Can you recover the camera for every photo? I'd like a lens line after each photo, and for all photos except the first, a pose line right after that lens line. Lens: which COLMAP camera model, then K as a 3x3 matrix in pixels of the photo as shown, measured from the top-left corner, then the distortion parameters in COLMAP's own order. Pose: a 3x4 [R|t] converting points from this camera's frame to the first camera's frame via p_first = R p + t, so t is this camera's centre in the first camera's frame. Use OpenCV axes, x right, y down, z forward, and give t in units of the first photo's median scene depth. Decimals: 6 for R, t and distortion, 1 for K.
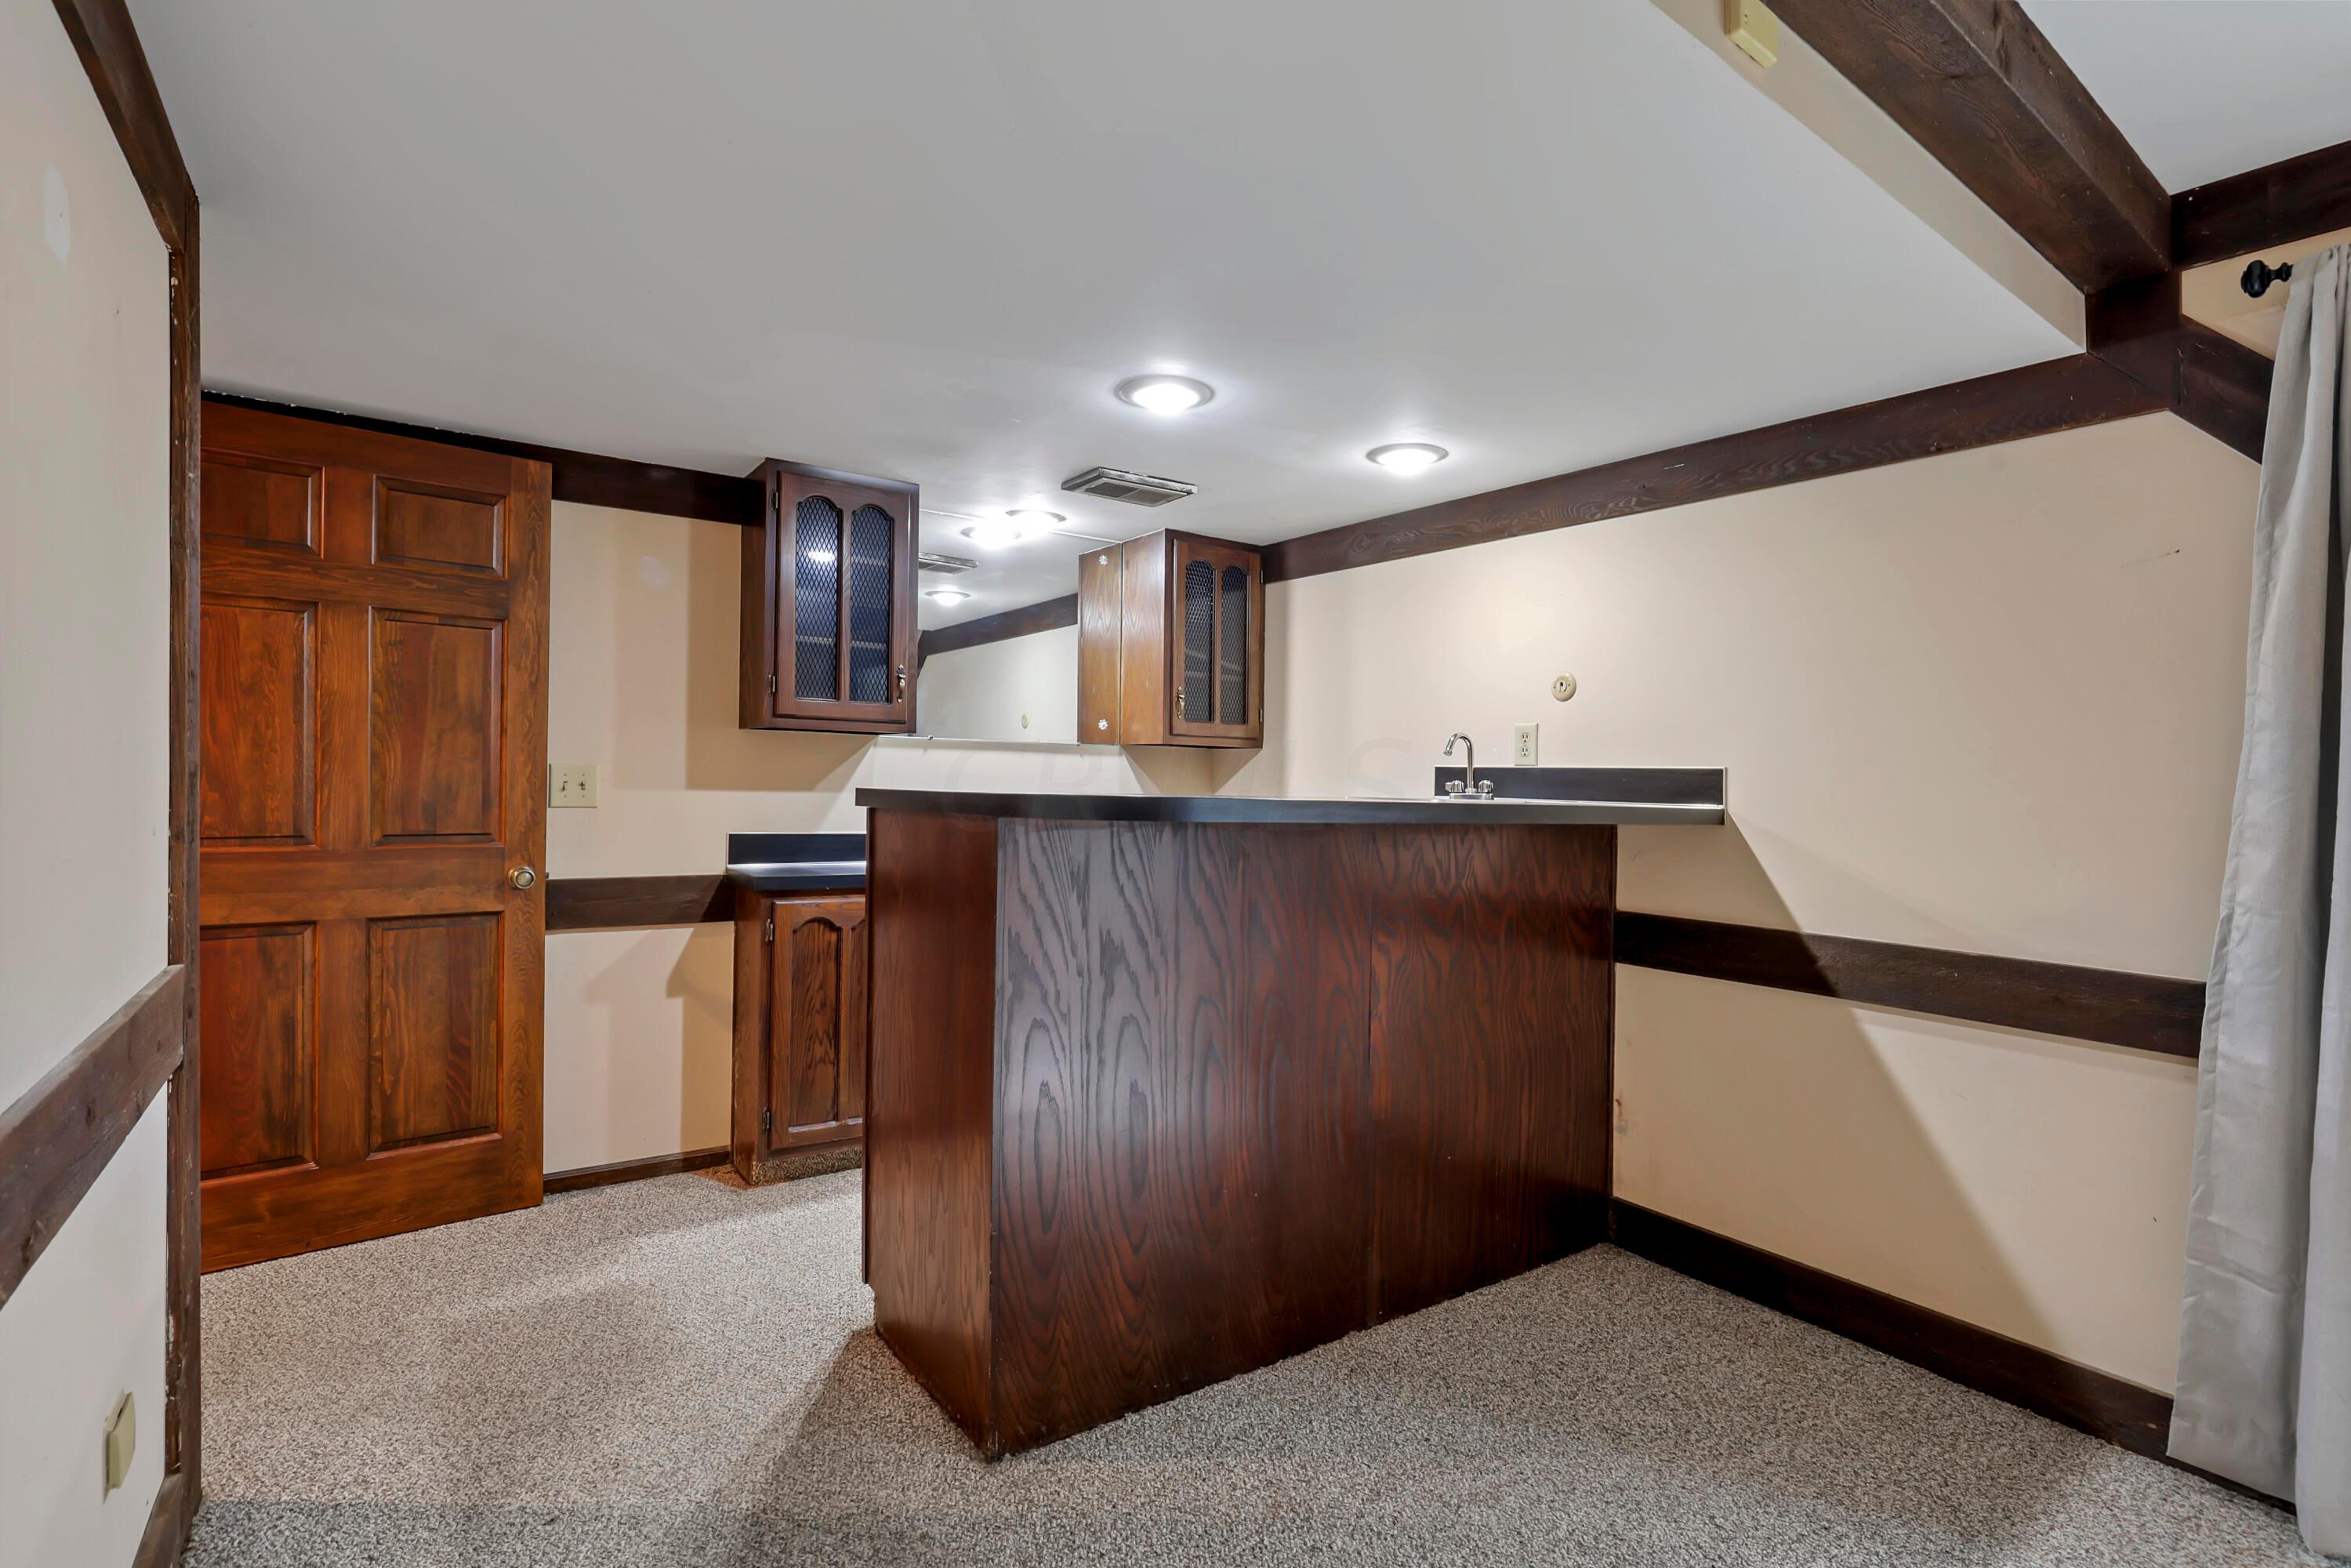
lens RADIAL K [[1091.1, 0, 1179.1], [0, 1091.1, 798.6], [0, 0, 1]] dist [-0.002454, -0.000345]
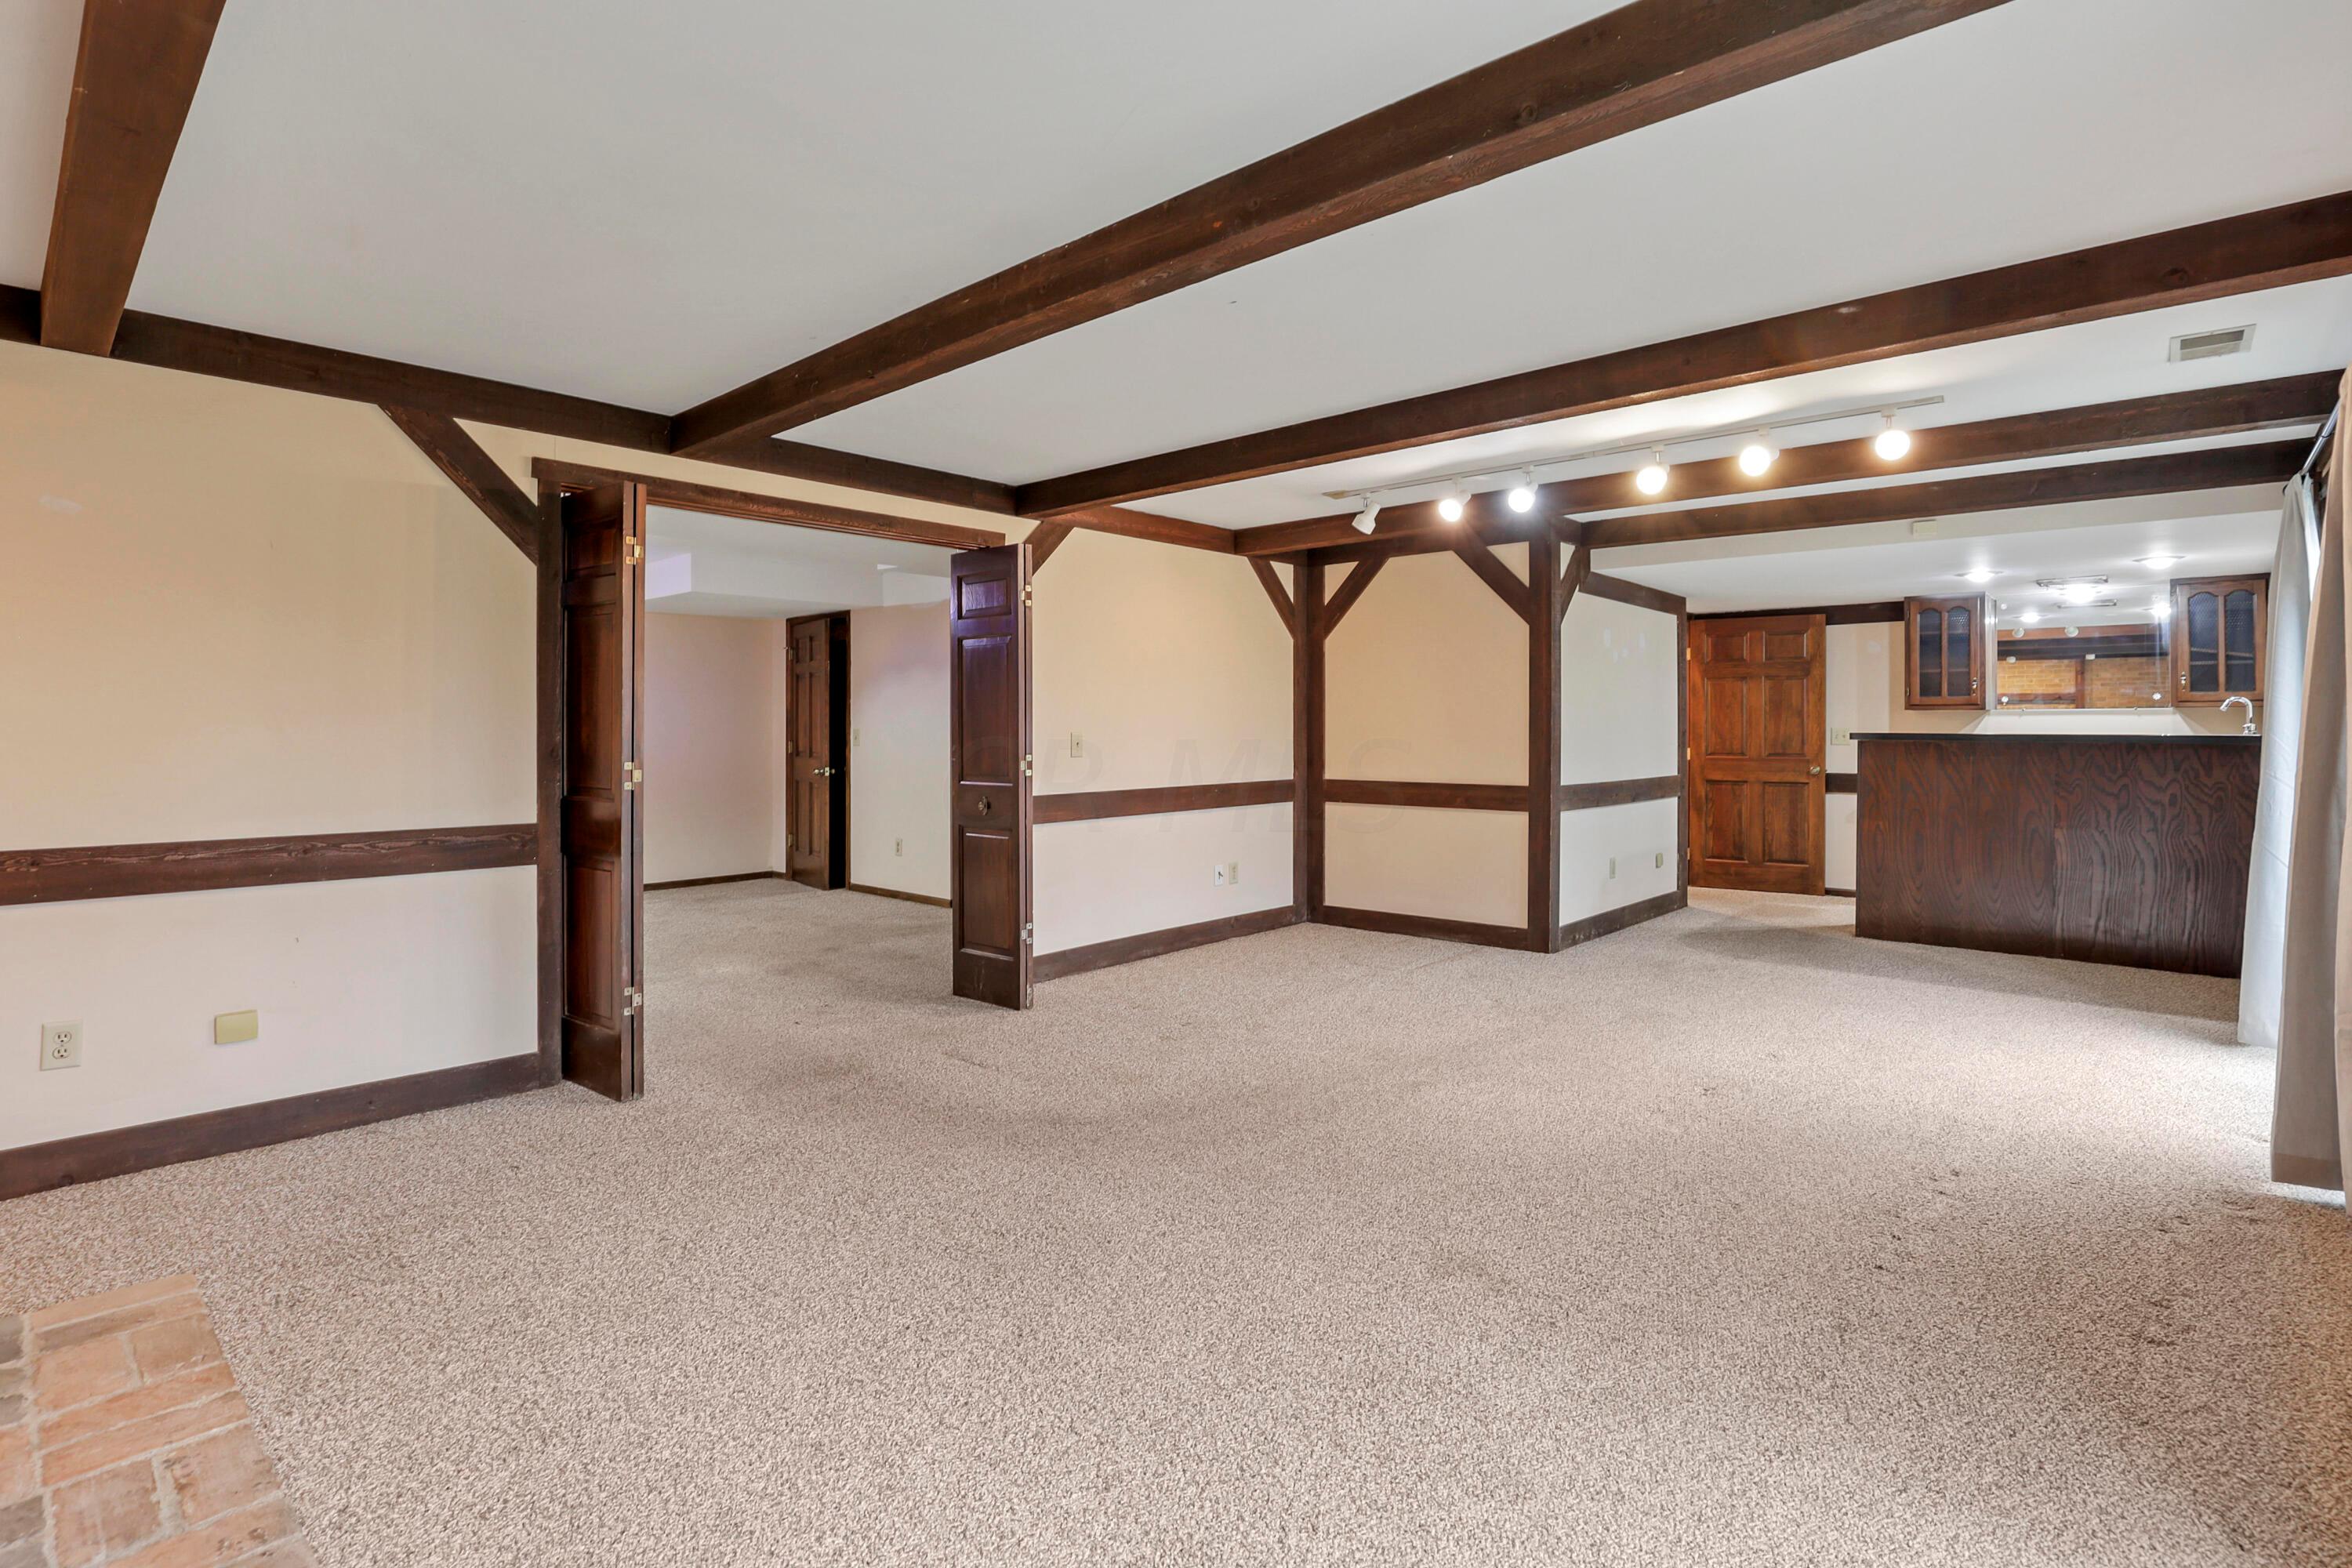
lens RADIAL K [[1114.4, 0, 1174.7], [0, 1114.4, 724.8], [0, 0, 1]] dist [-0.012380, -0.000135]
pose [[0.215881, -0.027961, -0.976019, 1.714453], [-0.016321, 0.999347, -0.032239, 0.073418], [0.976283, 0.022889, 0.215284, -1.117393]]
